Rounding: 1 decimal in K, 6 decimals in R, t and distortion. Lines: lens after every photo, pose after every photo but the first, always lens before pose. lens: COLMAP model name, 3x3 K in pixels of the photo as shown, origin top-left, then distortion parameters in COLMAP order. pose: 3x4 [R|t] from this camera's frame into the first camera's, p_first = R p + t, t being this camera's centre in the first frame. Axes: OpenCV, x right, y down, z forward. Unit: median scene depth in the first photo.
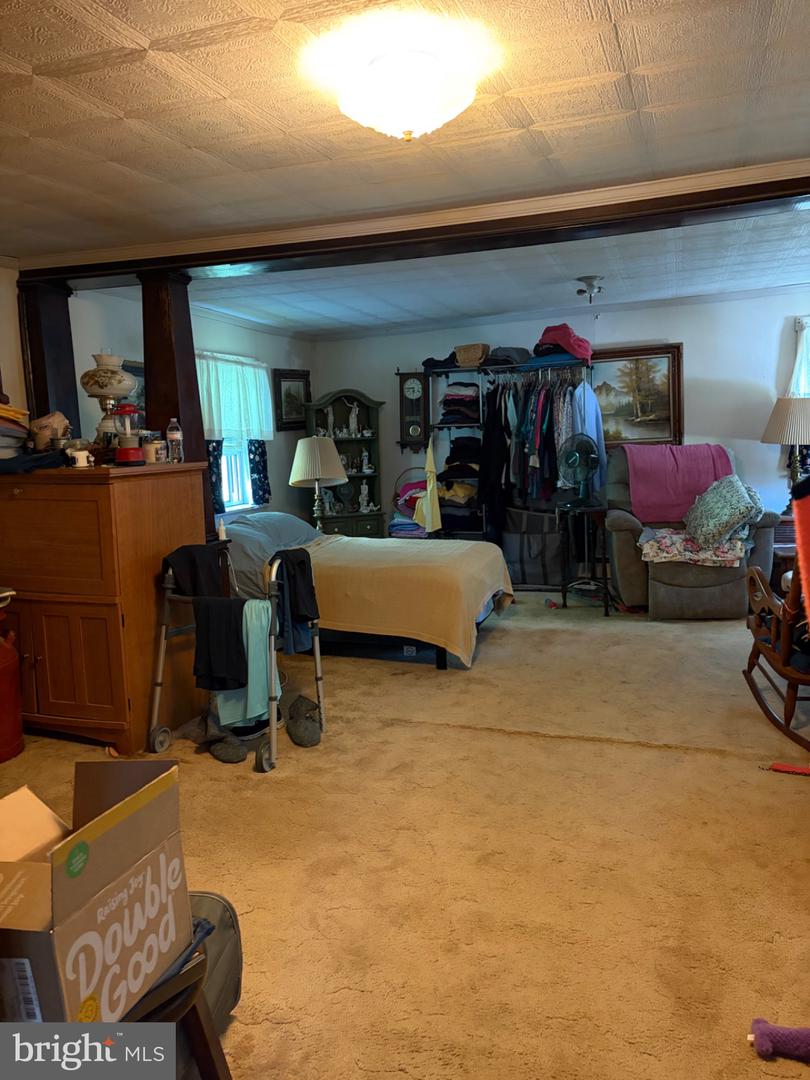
lens RADIAL K [[813.5, 0, 403.0], [0, 813.5, 541.4], [0, 0, 1]] dist [0.015279, 0.003143]
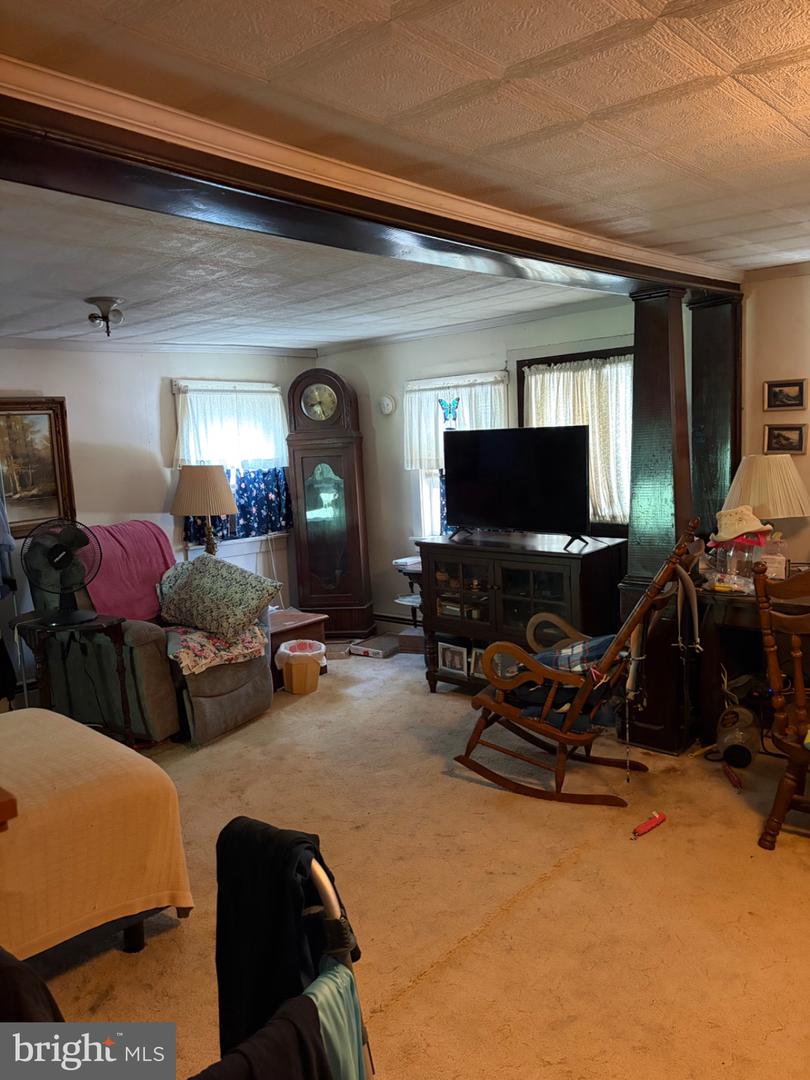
lens RADIAL K [[813.5, 0, 403.4], [0, 813.5, 537.7], [0, 0, 1]] dist [0.015279, 0.003143]
pose [[0.384092, -0.094056, 0.918492, -0.280378], [0.167757, 0.985349, 0.030751, -0.081835], [-0.907927, 0.142272, 0.394243, 0.426140]]
